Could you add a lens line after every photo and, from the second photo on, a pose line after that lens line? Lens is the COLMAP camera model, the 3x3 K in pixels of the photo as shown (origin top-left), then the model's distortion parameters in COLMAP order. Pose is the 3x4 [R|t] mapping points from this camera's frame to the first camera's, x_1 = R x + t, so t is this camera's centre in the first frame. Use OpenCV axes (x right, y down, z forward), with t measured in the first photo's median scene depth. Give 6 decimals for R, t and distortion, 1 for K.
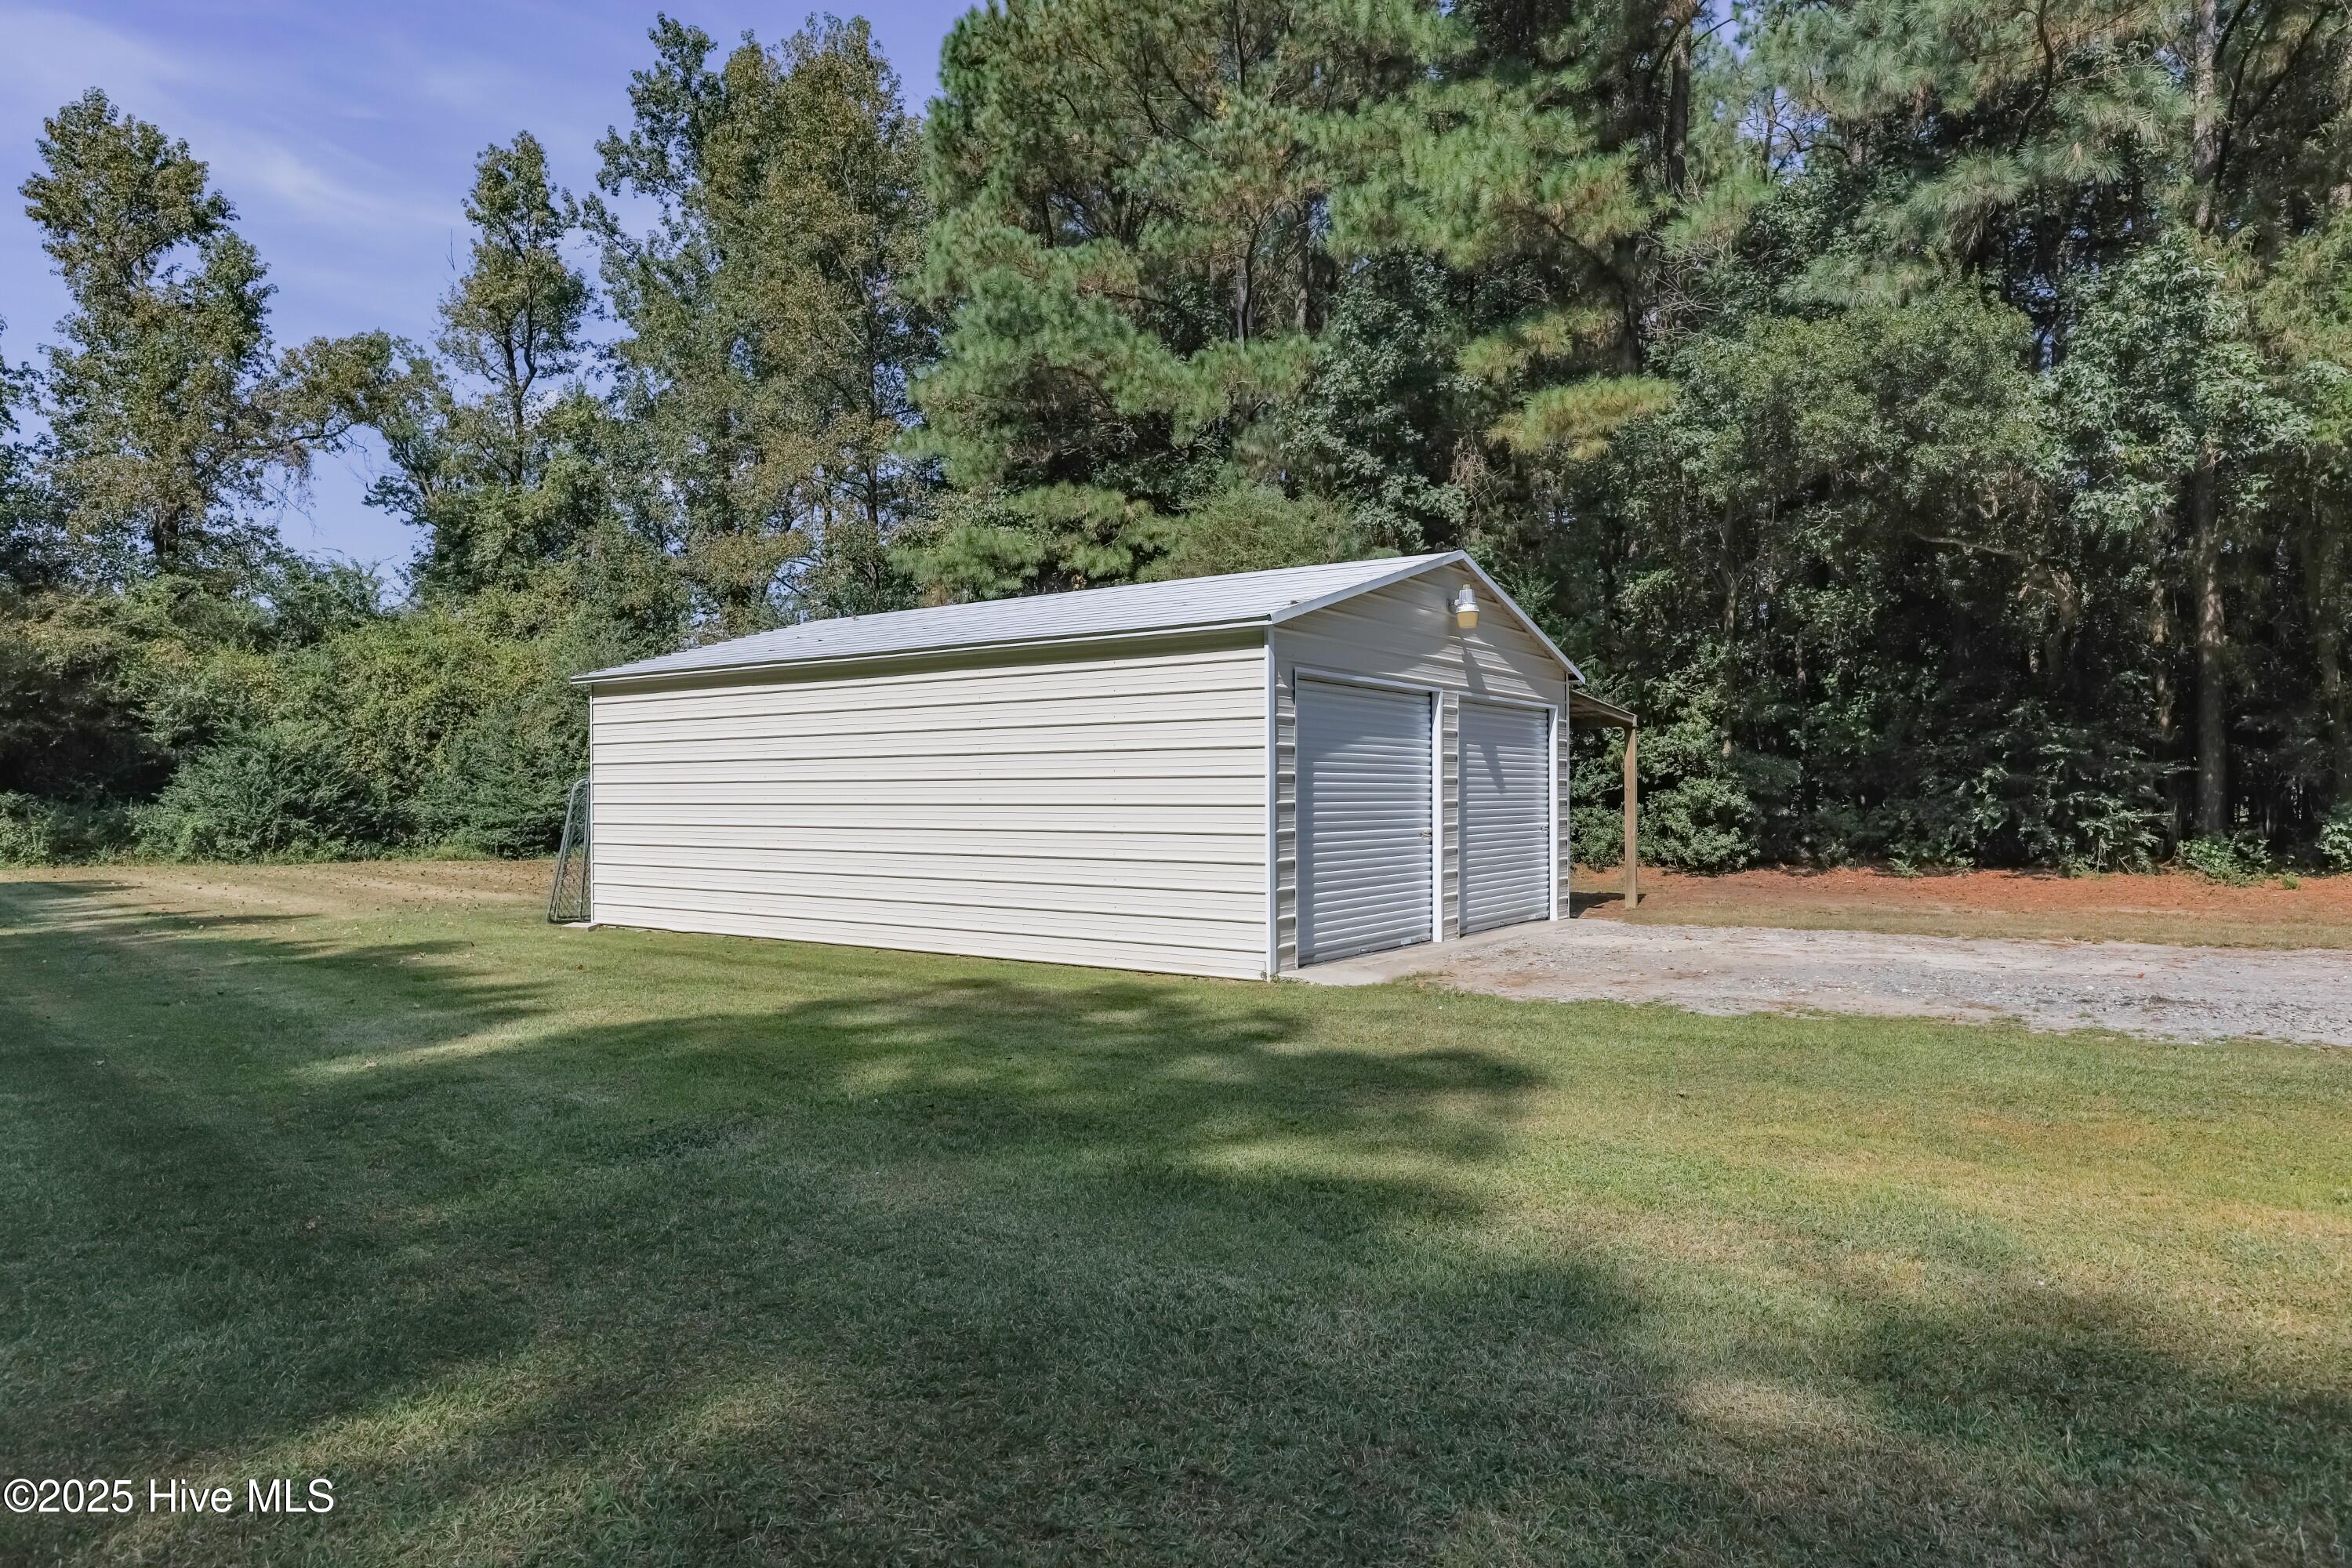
lens RADIAL K [[1393.4, 0, 1182.0], [0, 1393.4, 778.0], [0, 0, 1]] dist [-0.001185, 0.002853]
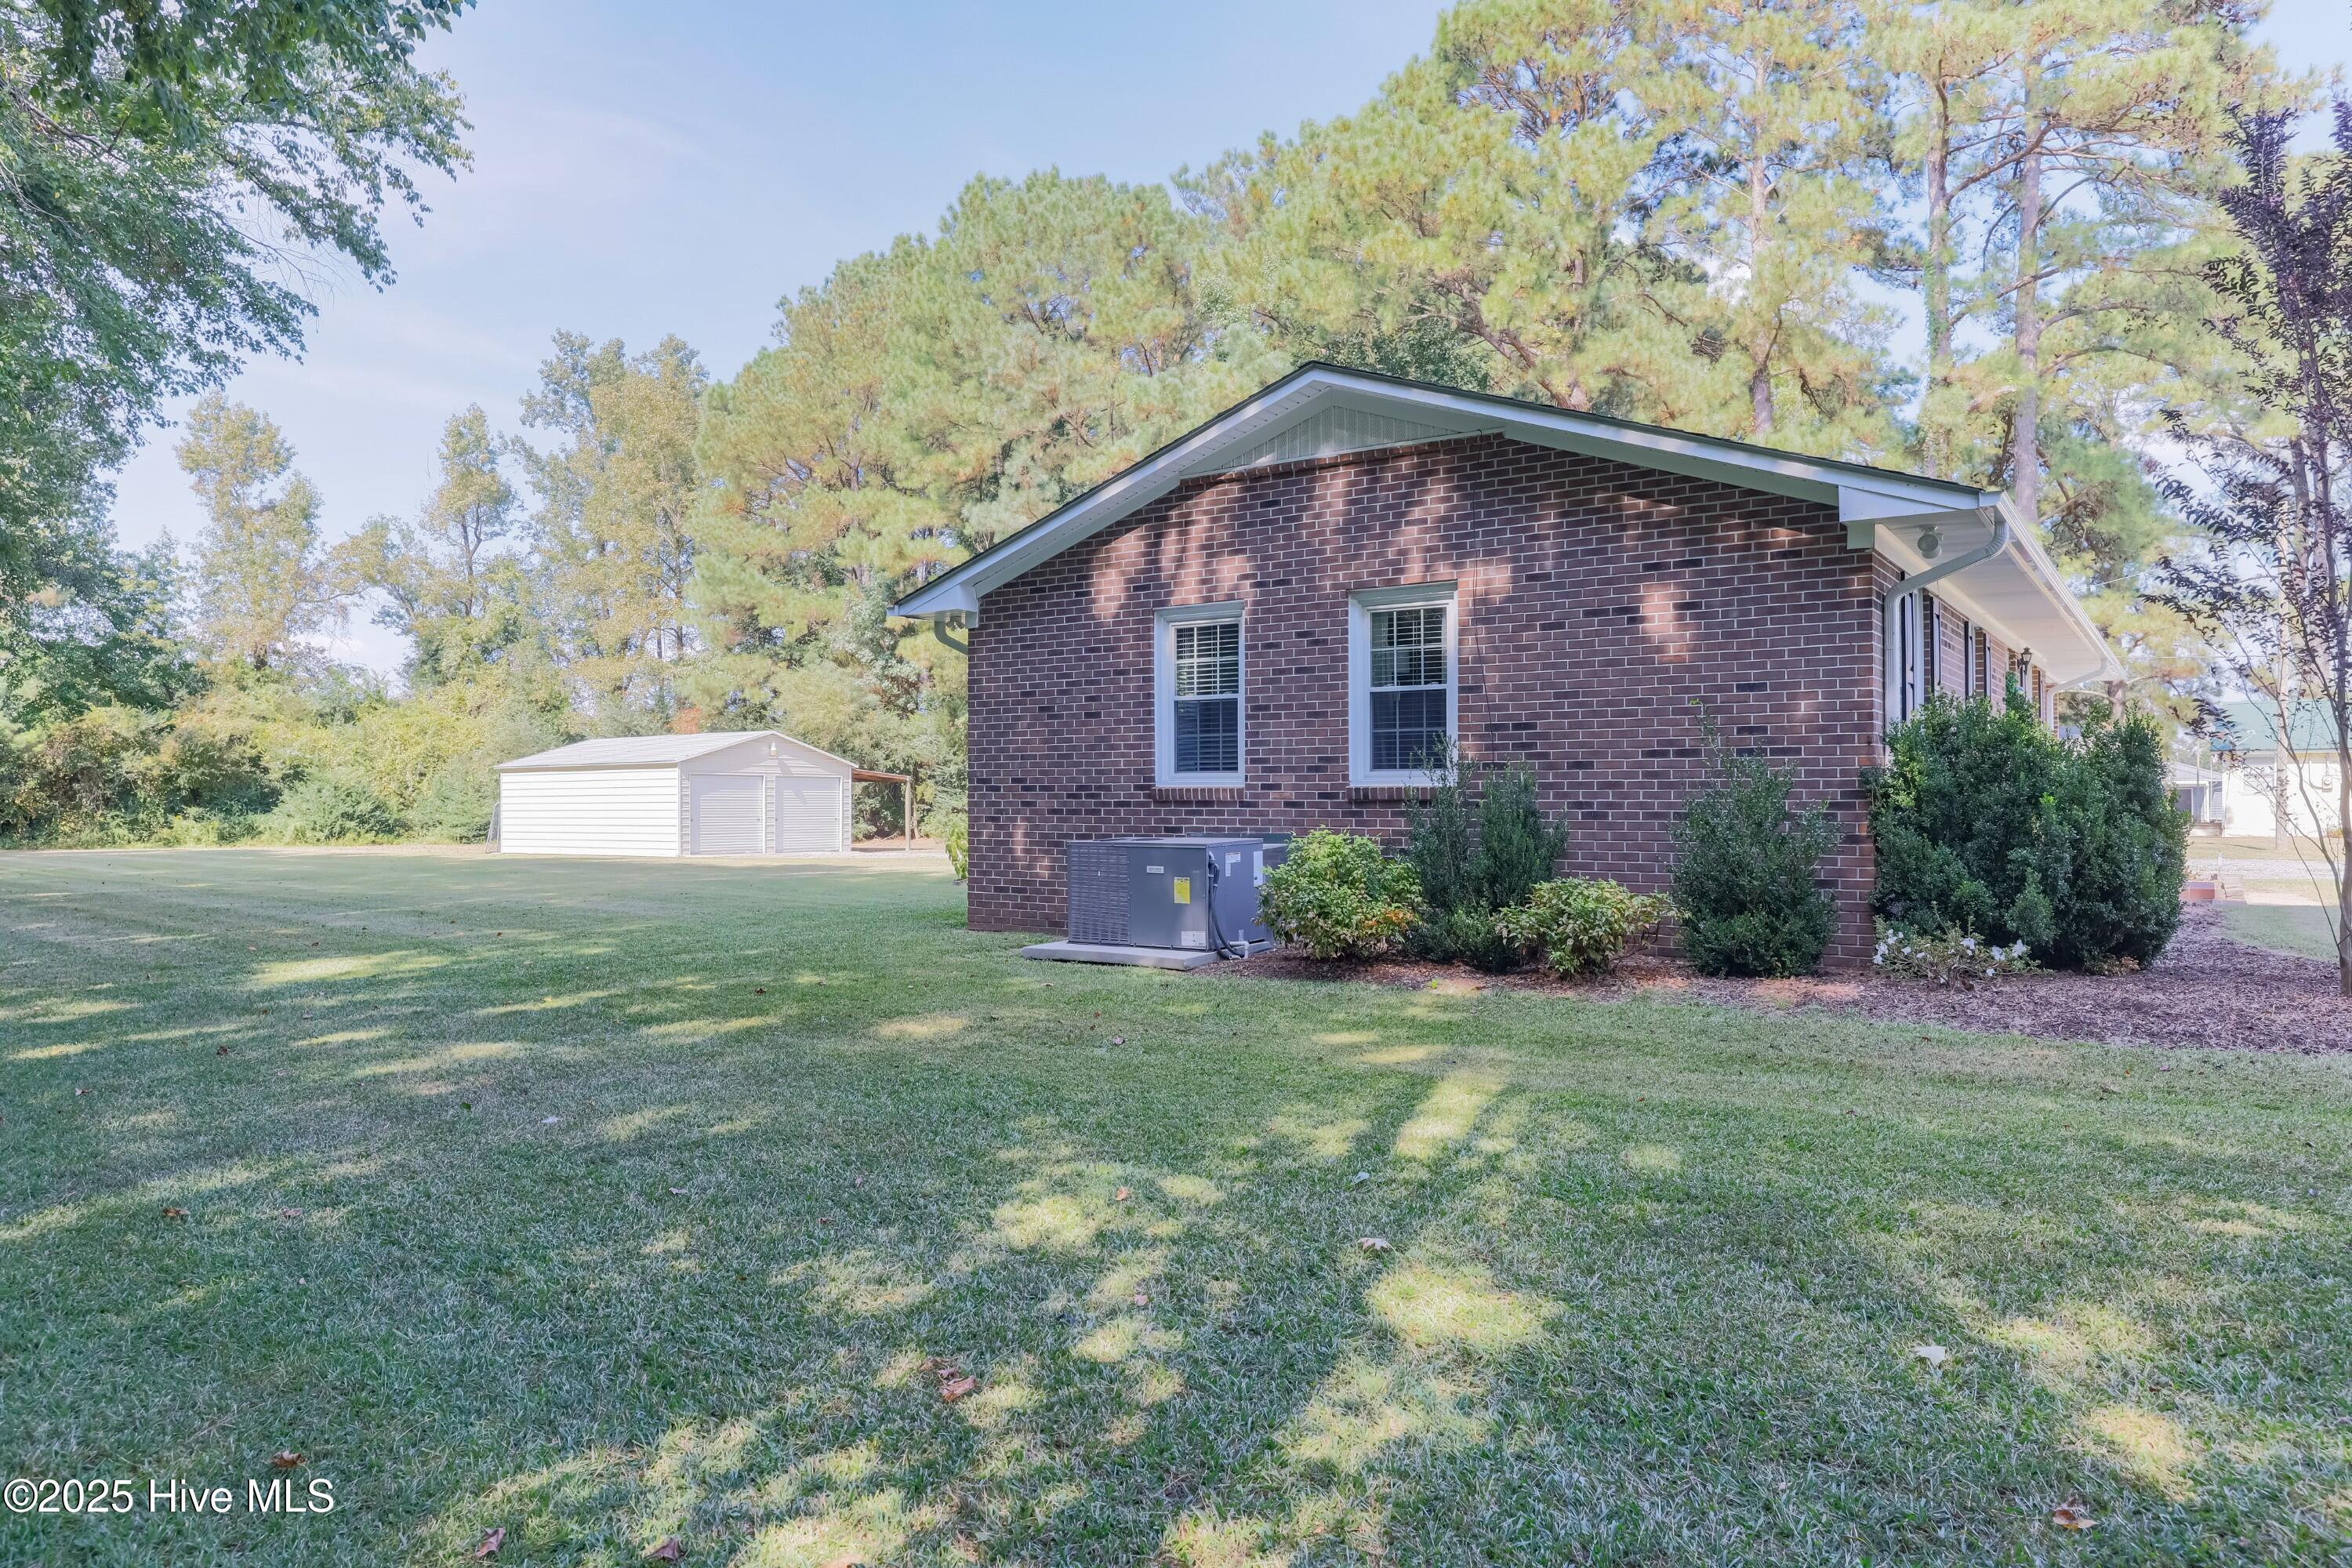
lens RADIAL K [[1420.6, 0, 1166.1], [0, 1420.6, 783.6], [0, 0, 1]] dist [-0.003168, -0.002016]
pose [[0.999879, -0.000652, 0.015552, 0.335429], [0.000741, 0.999983, -0.005731, -0.007254], [-0.015548, 0.005742, 0.999863, -0.722989]]
